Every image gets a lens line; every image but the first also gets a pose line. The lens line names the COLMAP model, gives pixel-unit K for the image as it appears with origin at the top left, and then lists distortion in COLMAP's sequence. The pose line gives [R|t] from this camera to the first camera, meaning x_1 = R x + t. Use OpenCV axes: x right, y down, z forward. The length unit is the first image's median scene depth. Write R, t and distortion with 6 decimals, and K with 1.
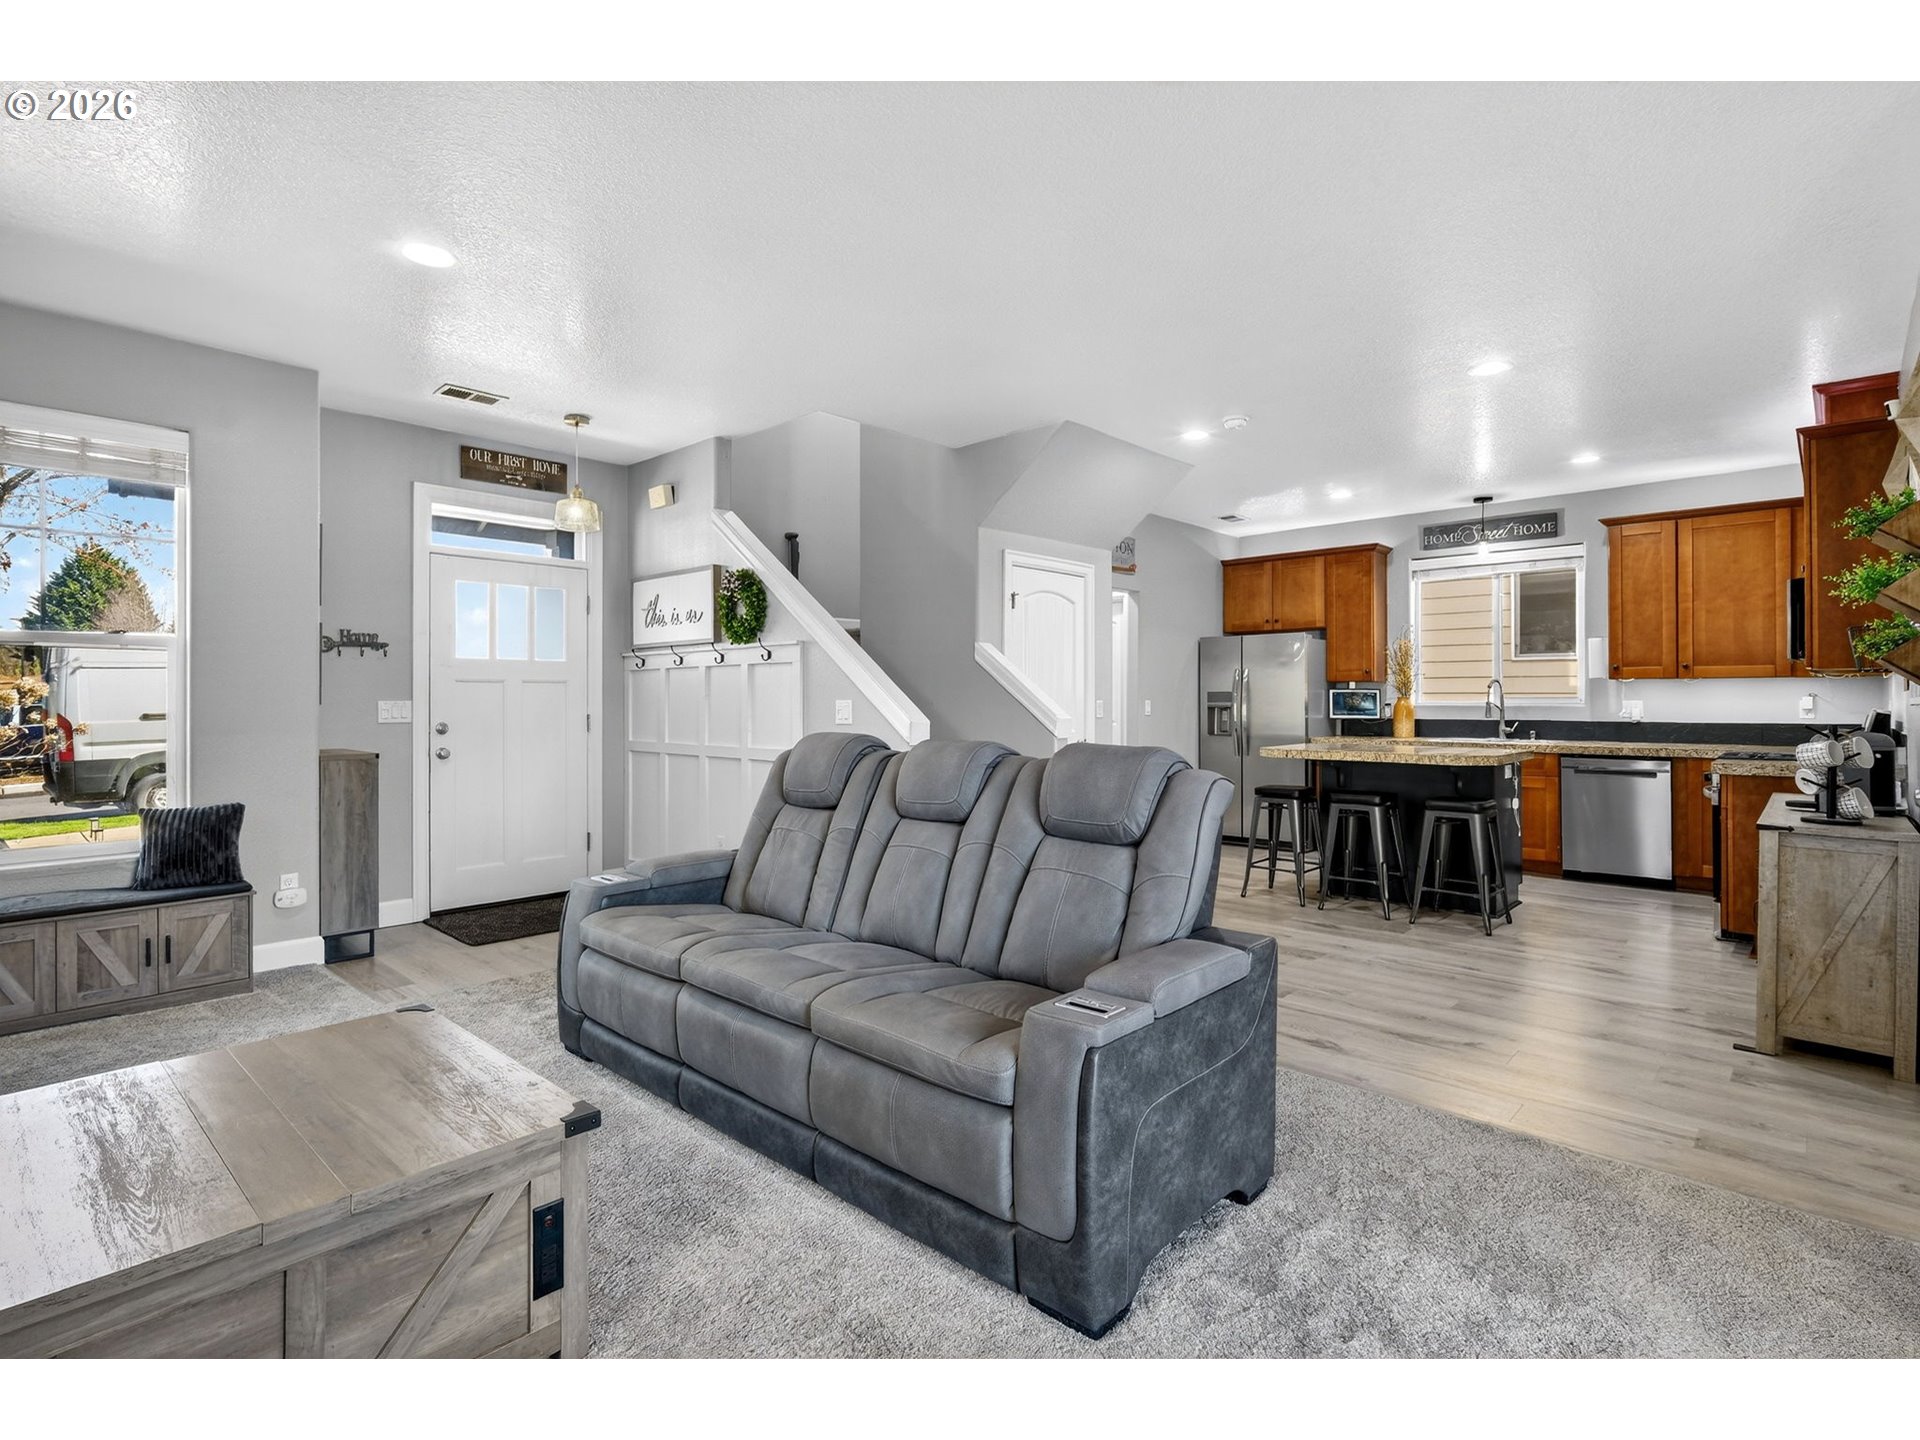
lens RADIAL K [[929.8, 0, 955.0], [0, 929.8, 696.2], [0, 0, 1]] dist [0.001687, 0.000390]
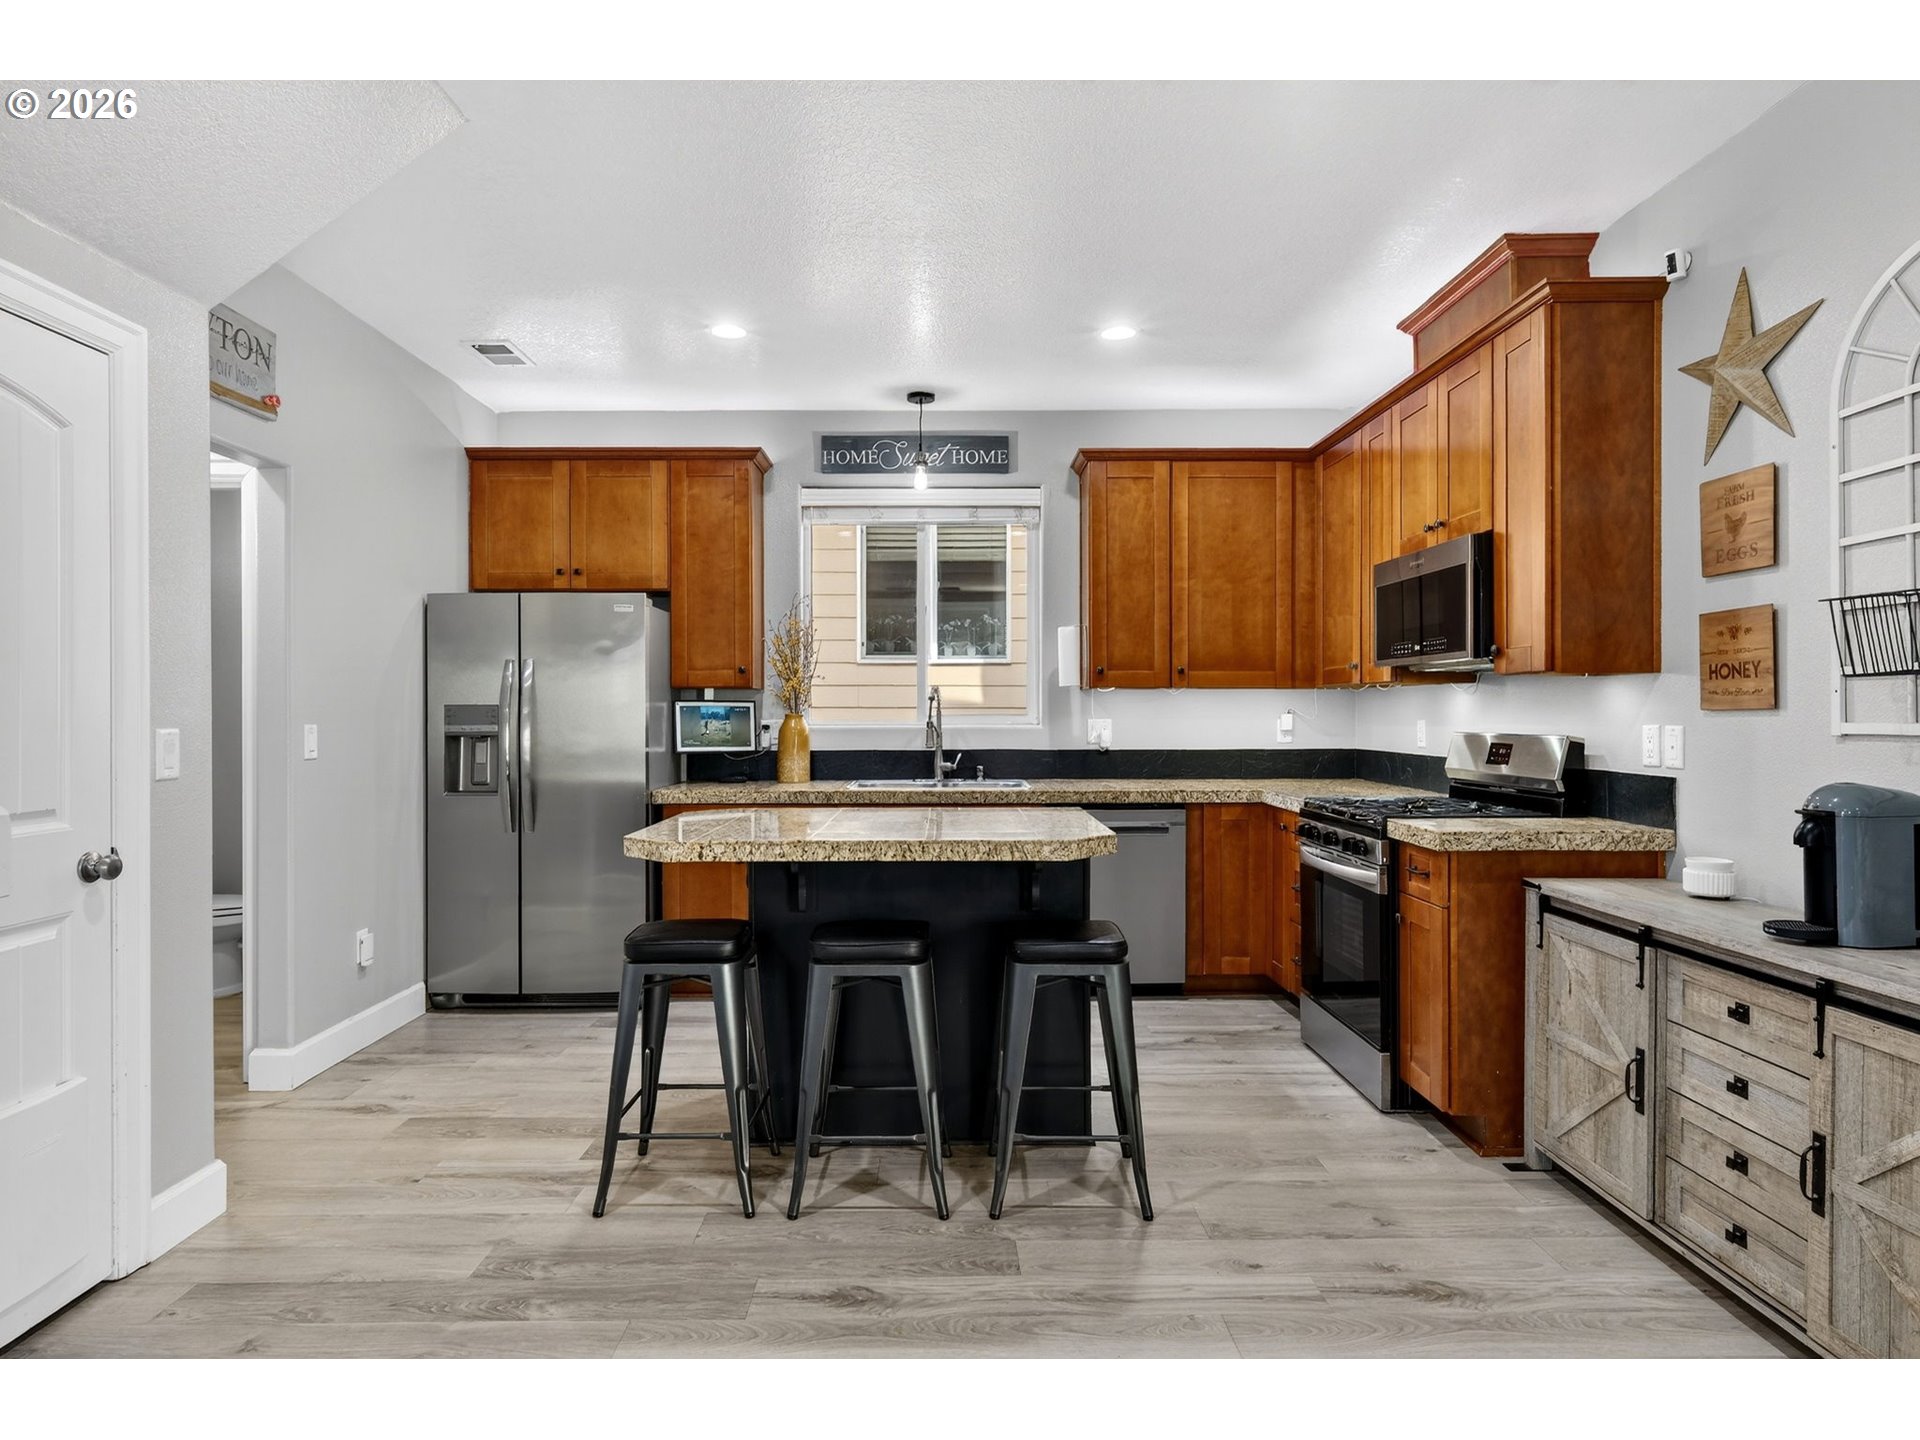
lens RADIAL K [[1099.1, 0, 960.0], [0, 1099.1, 720.0], [0, 0, 1]] dist [-0.001474, -0.000496]
pose [[0.725239, -0.005545, 0.688474, 0.078818], [-0.001558, 0.999952, 0.009695, -0.002733], [-0.688495, -0.008103, 0.725196, 0.443022]]
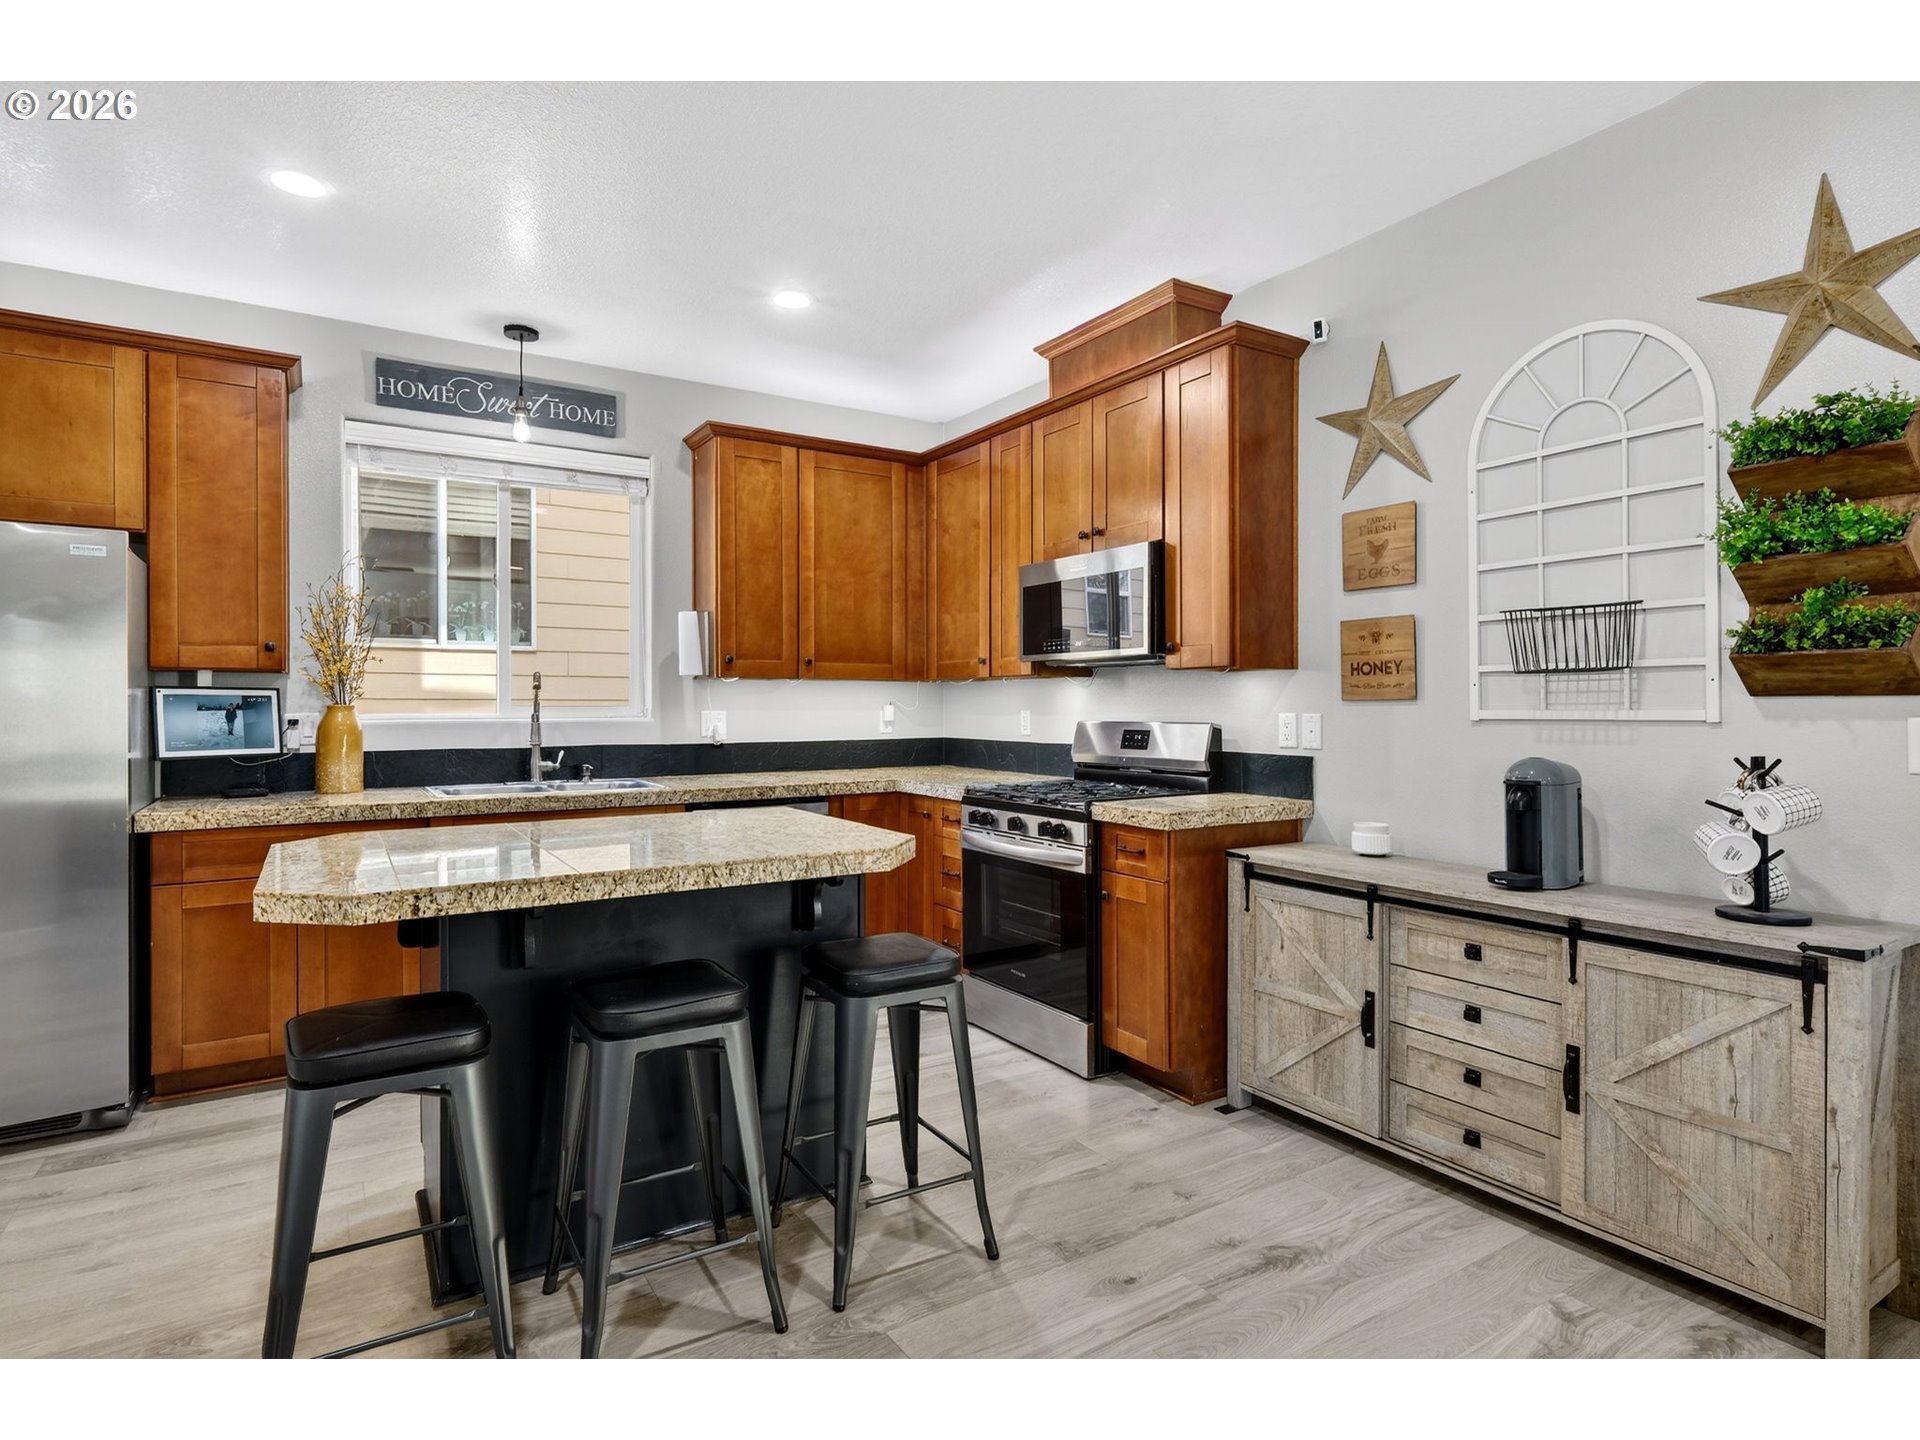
lens RADIAL K [[995.6, 0, 947.0], [0, 995.6, 708.5], [0, 0, 1]] dist [0.003399, 0.000325]
pose [[0.255142, -0.003209, 0.966898, 0.080084], [-0.002374, 0.999989, 0.003945, -0.000565], [-0.966901, -0.003302, 0.255132, 0.614788]]
